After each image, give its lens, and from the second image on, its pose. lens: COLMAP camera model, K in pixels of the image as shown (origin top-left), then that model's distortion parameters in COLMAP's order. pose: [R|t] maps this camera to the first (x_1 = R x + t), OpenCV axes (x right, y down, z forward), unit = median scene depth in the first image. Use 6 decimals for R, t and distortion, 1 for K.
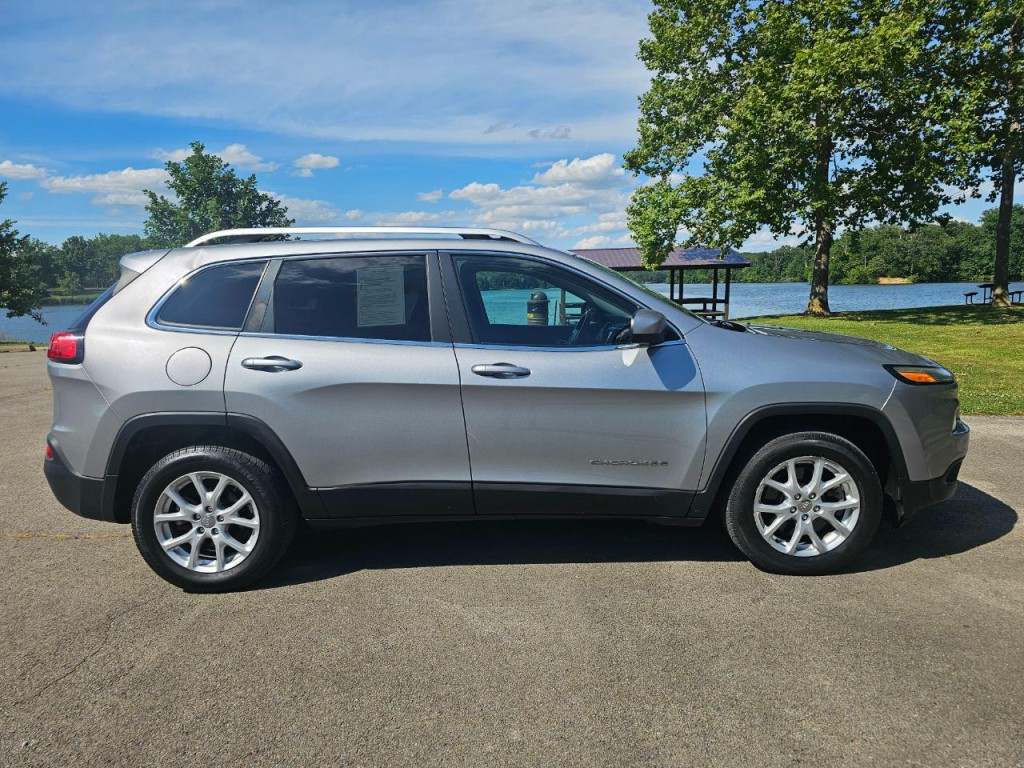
lens RADIAL K [[682.5, 0, 519.0], [0, 682.5, 365.1], [0, 0, 1]] dist [0.061600, -0.062472]
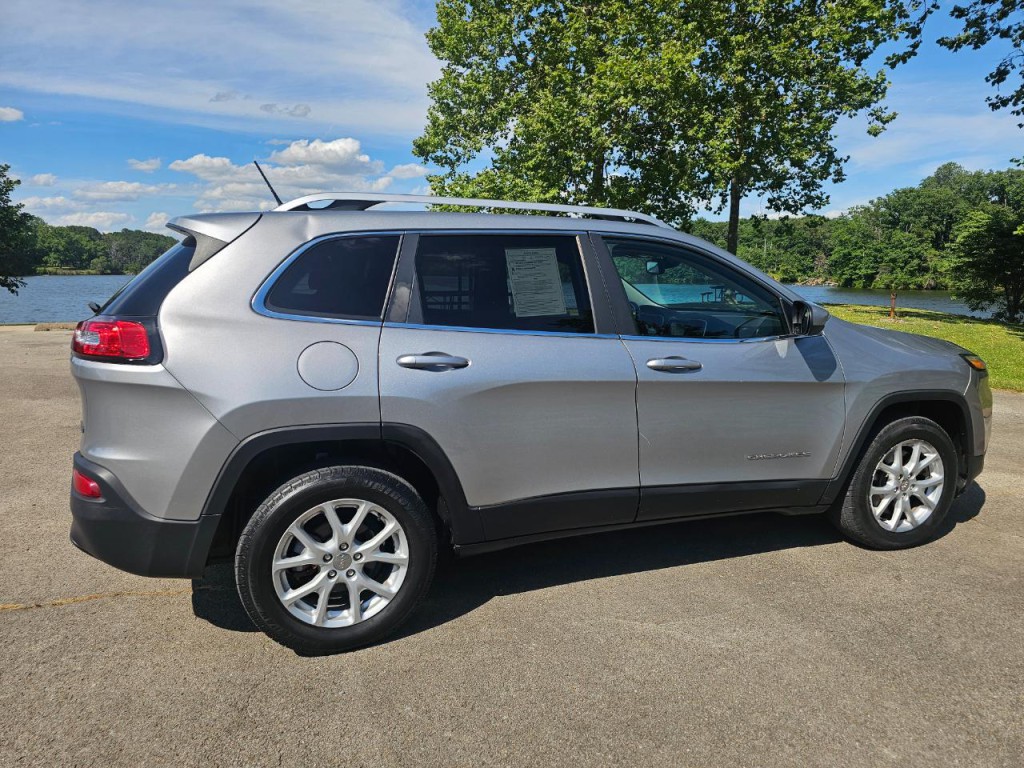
lens RADIAL K [[682.5, 0, 519.0], [0, 682.5, 365.1], [0, 0, 1]] dist [0.061600, -0.062472]
pose [[0.935634, -0.015485, 0.352631, -0.533337], [0.010364, 0.999812, 0.016406, -0.009213], [-0.352819, -0.011695, 0.935619, 0.195786]]
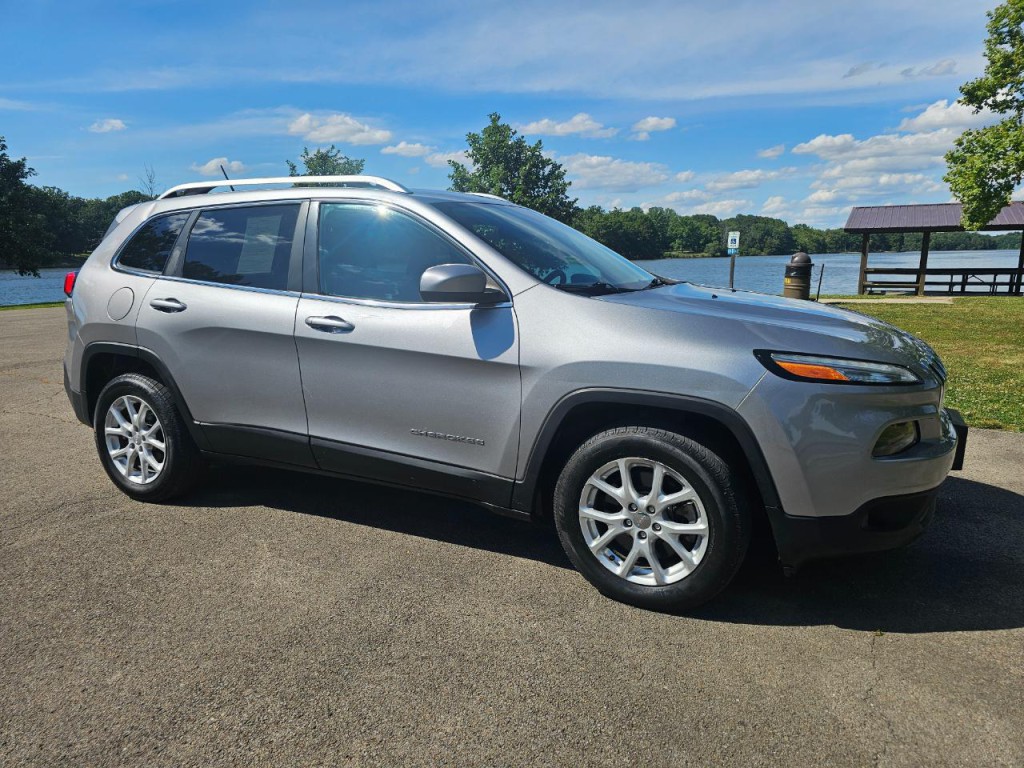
lens RADIAL K [[682.5, 0, 519.0], [0, 682.5, 365.1], [0, 0, 1]] dist [0.061600, -0.062472]
pose [[0.896172, 0.086918, -0.435109, 0.611981], [-0.063889, 0.995684, 0.067310, -0.015680], [0.439082, -0.032523, 0.897858, 0.246034]]
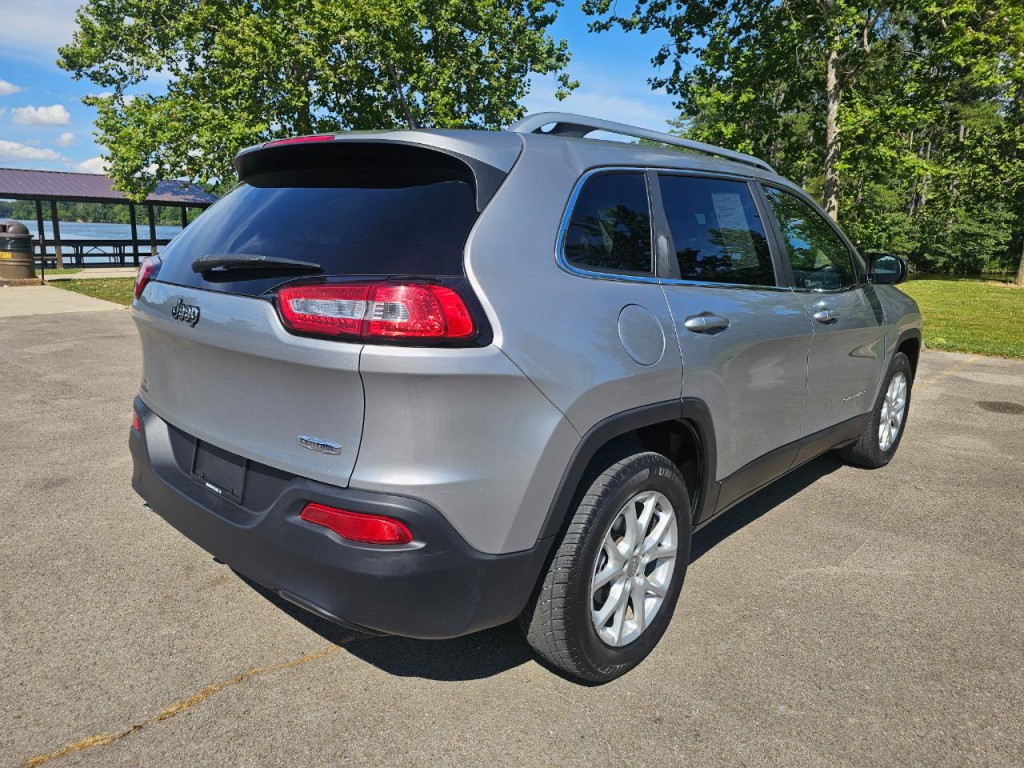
lens RADIAL K [[682.5, 0, 519.0], [0, 682.5, 365.1], [0, 0, 1]] dist [0.061600, -0.062472]
pose [[0.673252, -0.108610, 0.731393, -0.987244], [0.050059, 0.993579, 0.101464, -0.037517], [-0.737716, -0.031698, 0.674366, 0.640256]]
